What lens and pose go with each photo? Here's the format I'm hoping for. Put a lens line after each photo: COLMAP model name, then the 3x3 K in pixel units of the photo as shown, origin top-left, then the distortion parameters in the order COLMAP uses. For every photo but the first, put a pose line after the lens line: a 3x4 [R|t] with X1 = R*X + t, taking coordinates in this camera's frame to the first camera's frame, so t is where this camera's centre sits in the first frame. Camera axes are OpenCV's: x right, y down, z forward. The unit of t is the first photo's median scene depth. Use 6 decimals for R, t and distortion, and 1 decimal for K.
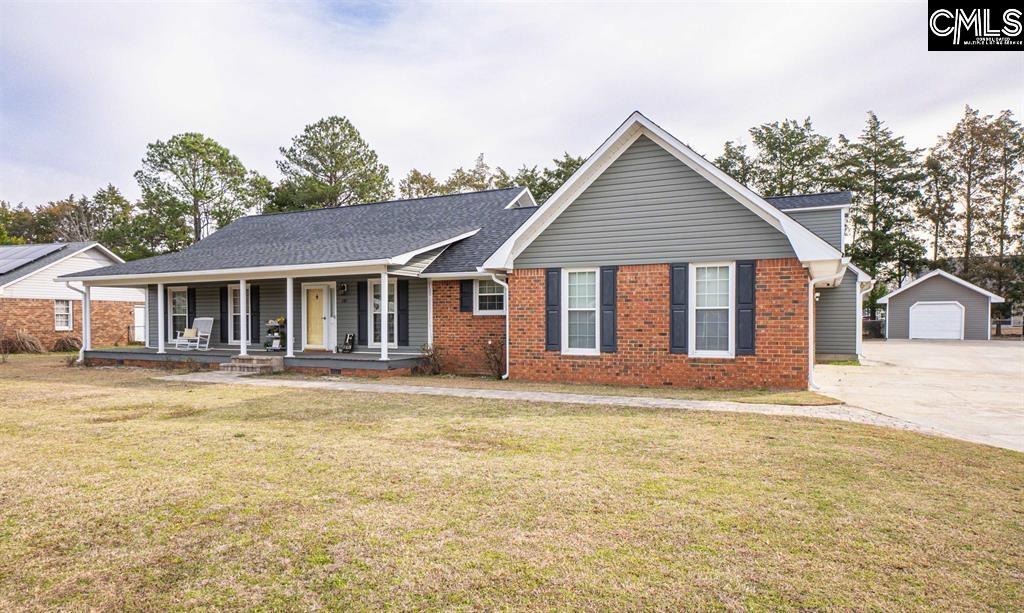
lens RADIAL K [[710.8, 0, 512.0], [0, 710.8, 306.5], [0, 0, 1]] dist [0.026494, -0.000883]
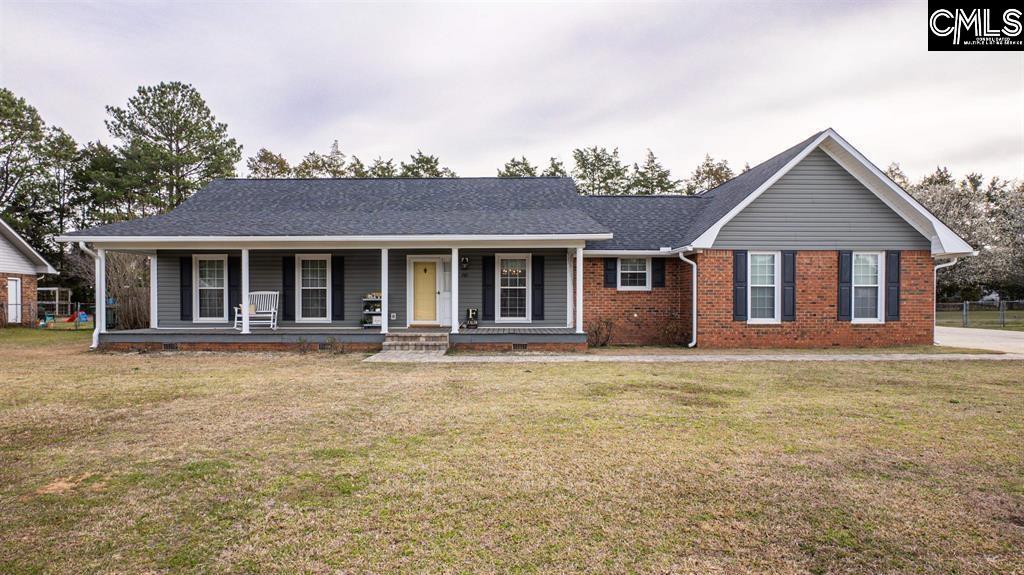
lens RADIAL K [[566.2, 0, 513.1], [0, 566.2, 307.2], [0, 0, 1]] dist [-0.009412, -0.000700]
pose [[0.874044, -0.007529, 0.485788, -0.614840], [-0.010316, 0.999367, 0.034050, 0.010077], [-0.485736, -0.034772, 0.873413, 0.313438]]
